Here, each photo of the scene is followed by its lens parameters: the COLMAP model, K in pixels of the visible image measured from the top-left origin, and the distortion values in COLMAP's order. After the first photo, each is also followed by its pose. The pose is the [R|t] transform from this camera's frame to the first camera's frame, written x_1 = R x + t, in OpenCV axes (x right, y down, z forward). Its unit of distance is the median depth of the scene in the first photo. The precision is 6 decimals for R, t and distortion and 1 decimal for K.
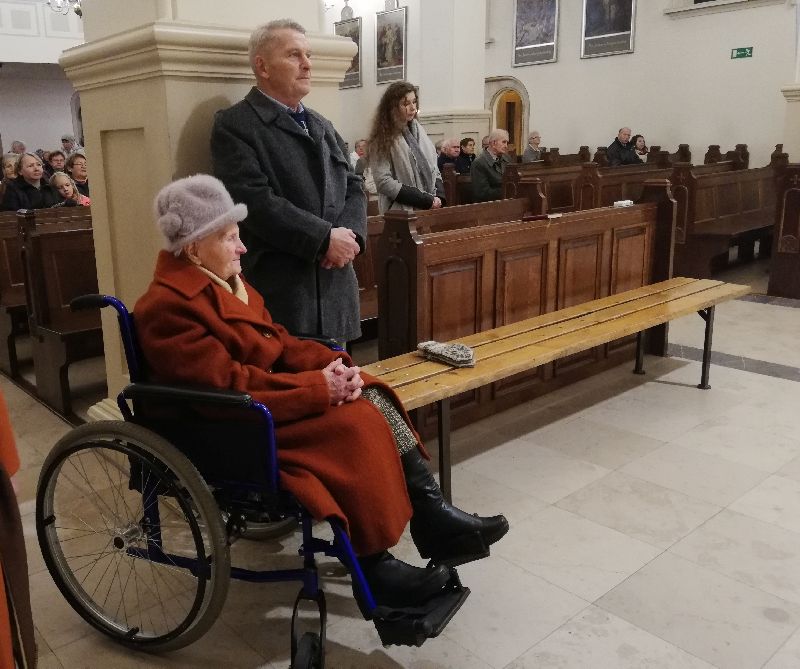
lens RADIAL K [[635.0, 0, 378.2], [0, 635.0, 324.2], [0, 0, 1]] dist [0.025257, -0.004742]
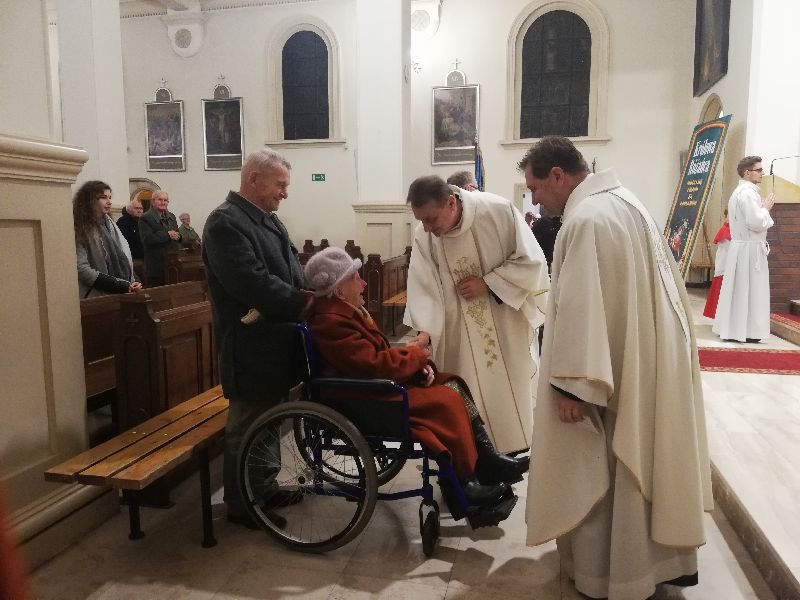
lens RADIAL K [[590.8, 0, 400.9], [0, 590.8, 297.7], [0, 0, 1]] dist [0.040351, -0.030404]
pose [[0.764352, -0.055324, 0.642422, -0.146677], [0.164200, 0.980167, -0.110954, 0.012639], [-0.623542, 0.190294, 0.758277, -0.052901]]
